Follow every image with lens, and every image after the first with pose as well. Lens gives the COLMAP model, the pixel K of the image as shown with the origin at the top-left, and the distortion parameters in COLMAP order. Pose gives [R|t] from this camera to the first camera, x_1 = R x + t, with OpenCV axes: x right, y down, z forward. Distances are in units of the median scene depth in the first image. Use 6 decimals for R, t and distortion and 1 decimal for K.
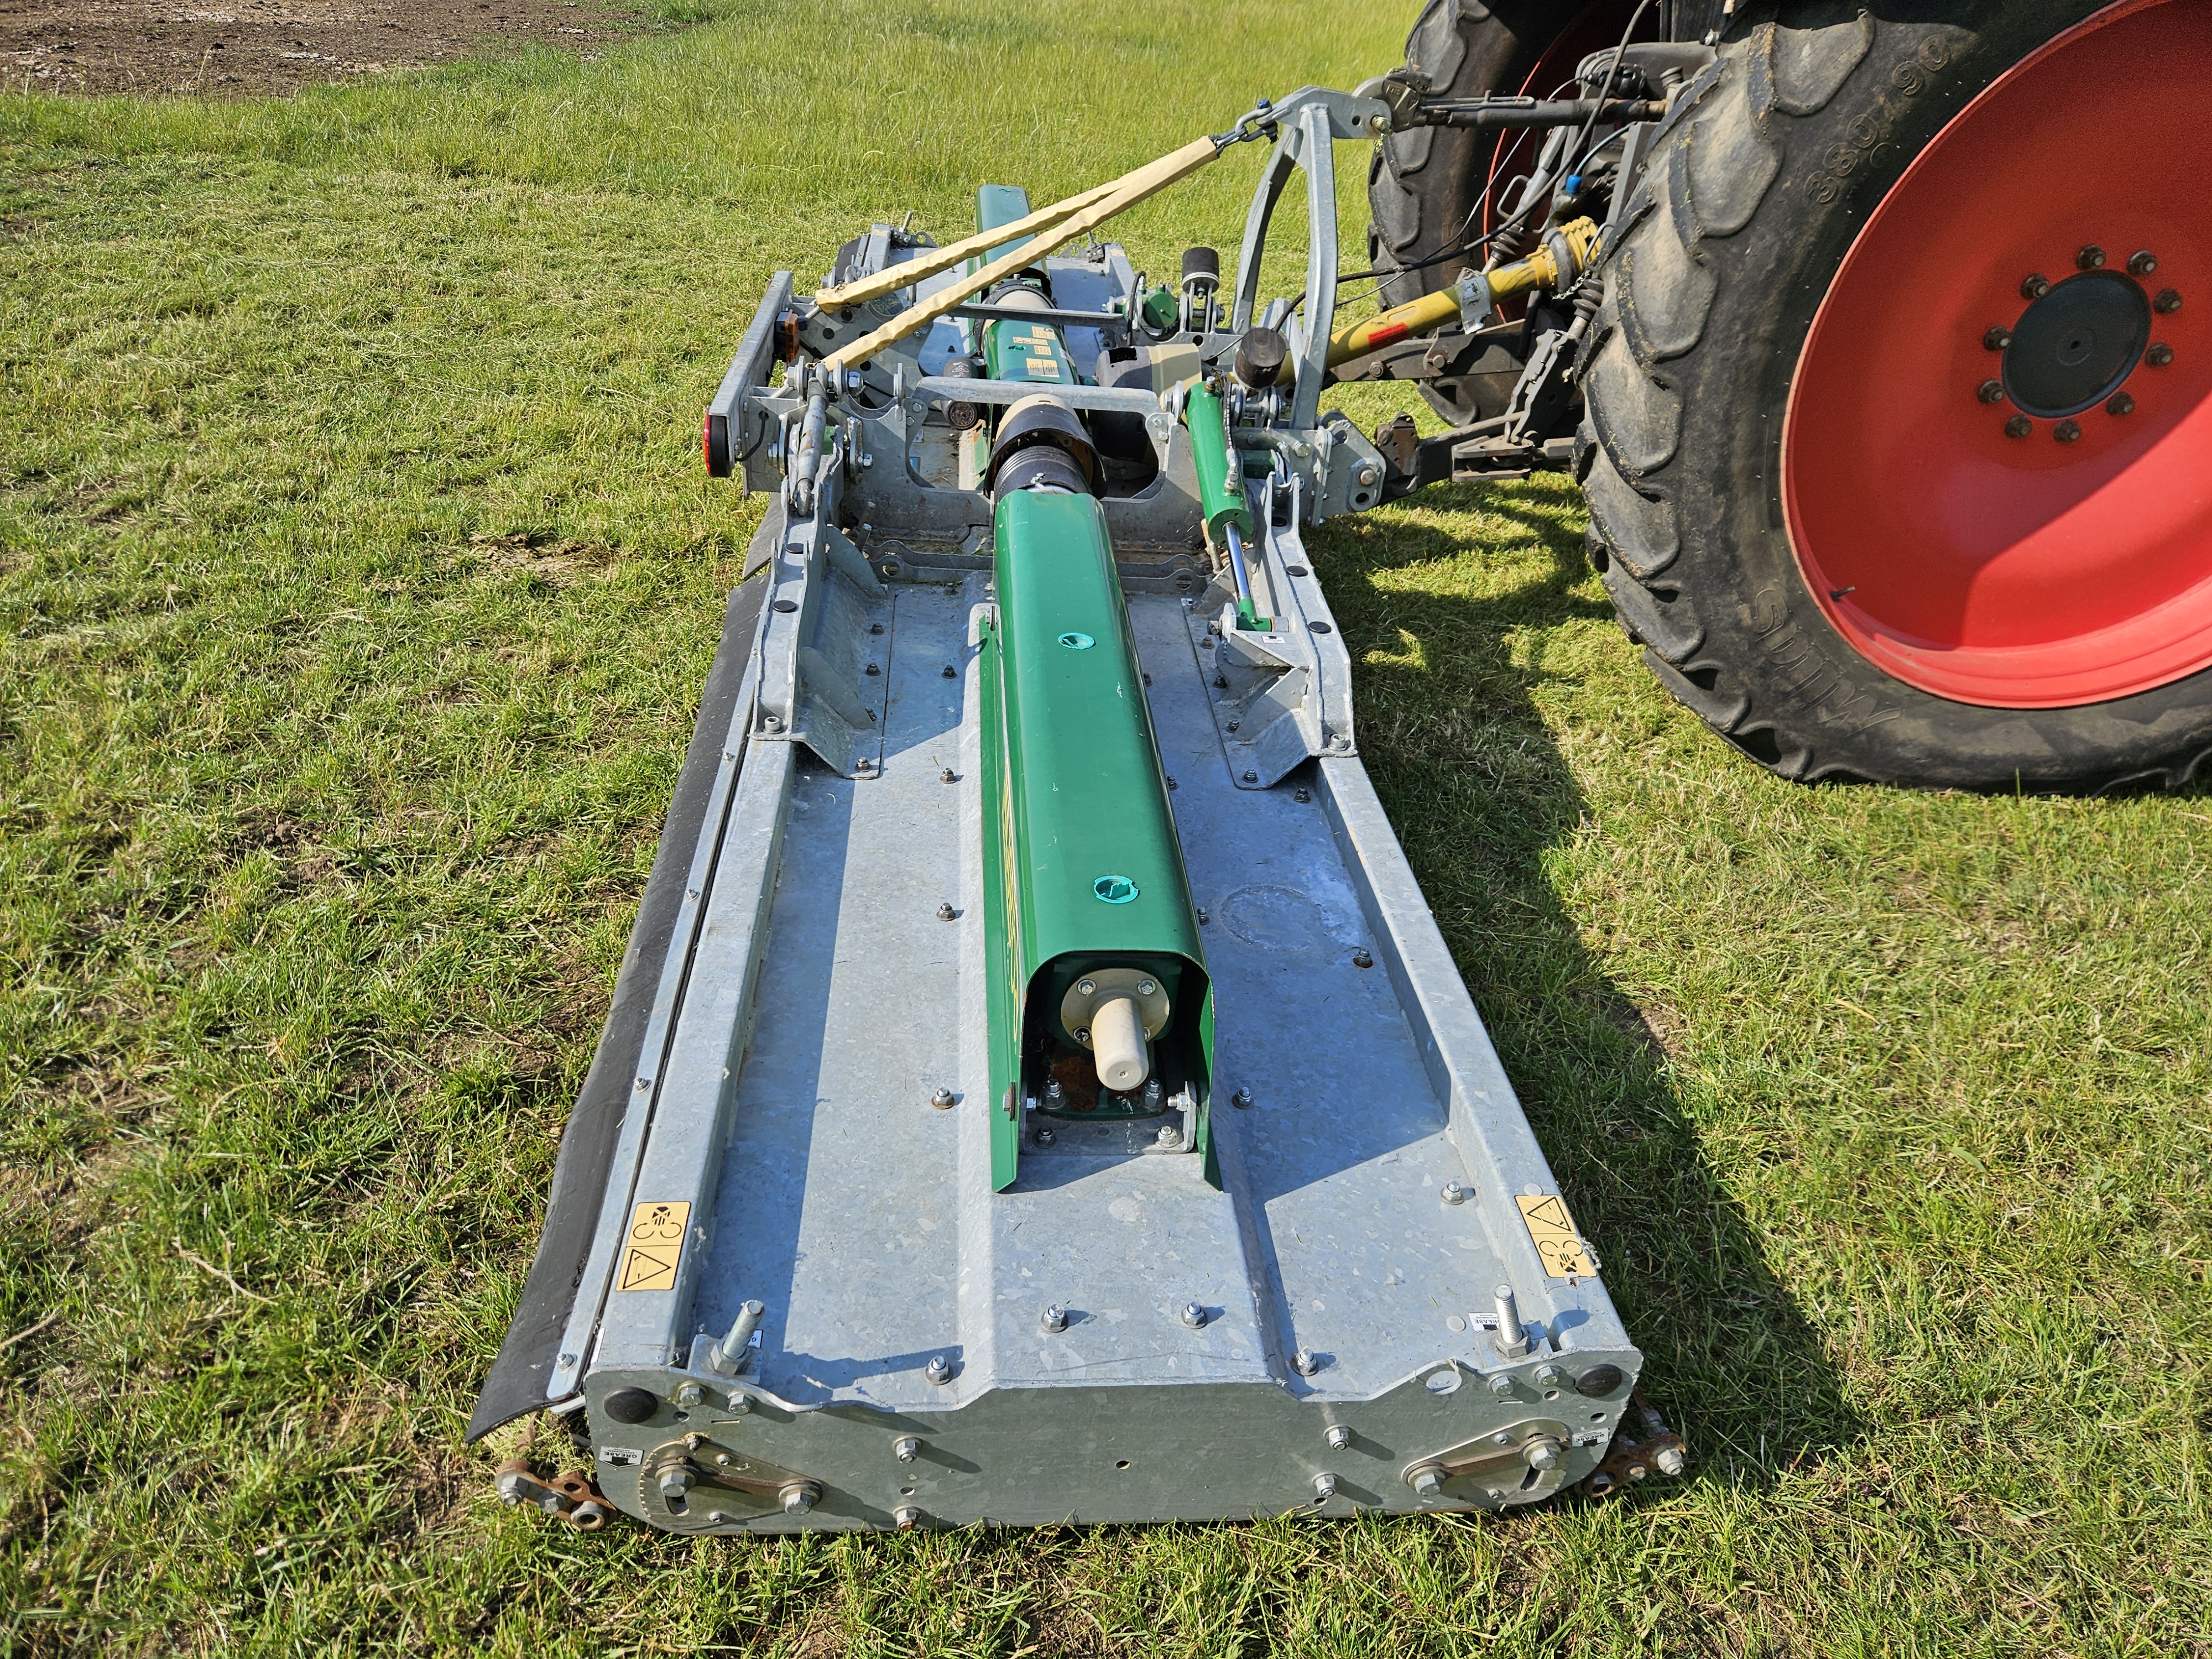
lens RADIAL K [[1425.7, 0, 1075.9], [0, 1425.7, 791.9], [0, 0, 1]] dist [0.050553, -0.040470]
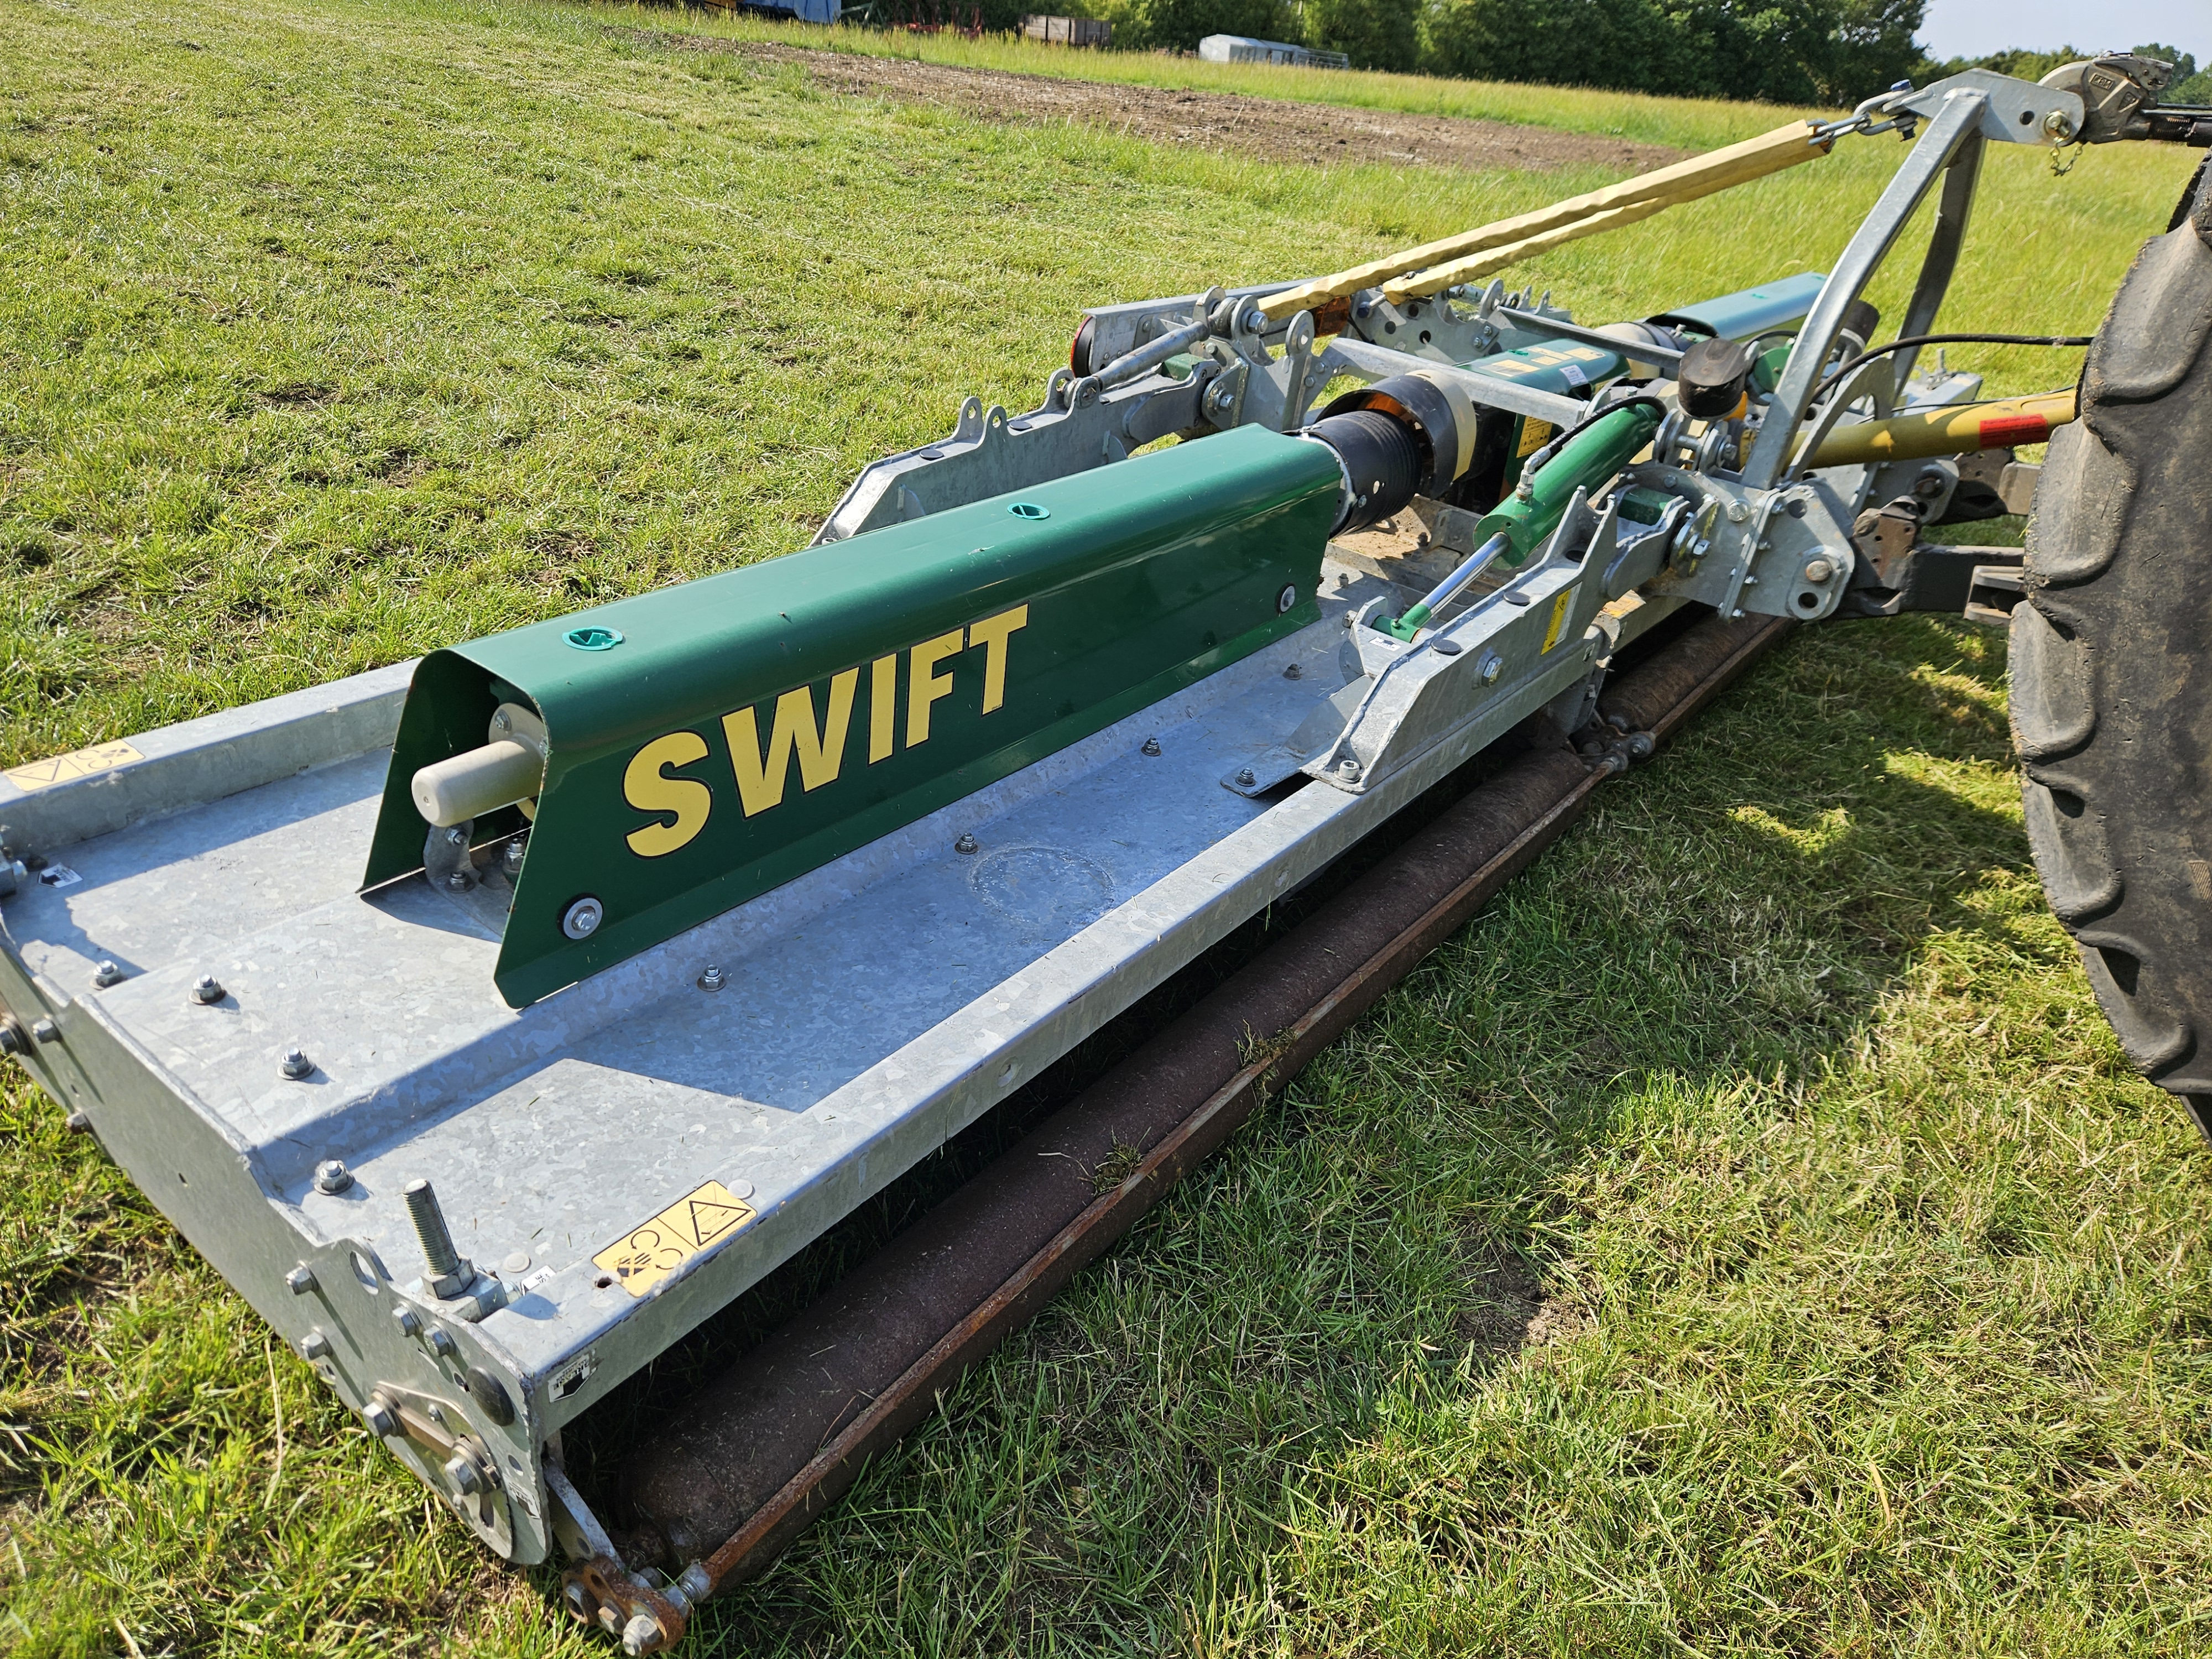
lens RADIAL K [[1425.7, 0, 1075.9], [0, 1425.7, 791.9], [0, 0, 1]] dist [0.050553, -0.040470]
pose [[0.751394, 0.348970, -0.560024, 0.410043], [-0.397575, 0.916789, 0.037849, 0.003607], [0.526632, 0.194212, 0.827611, 0.249650]]
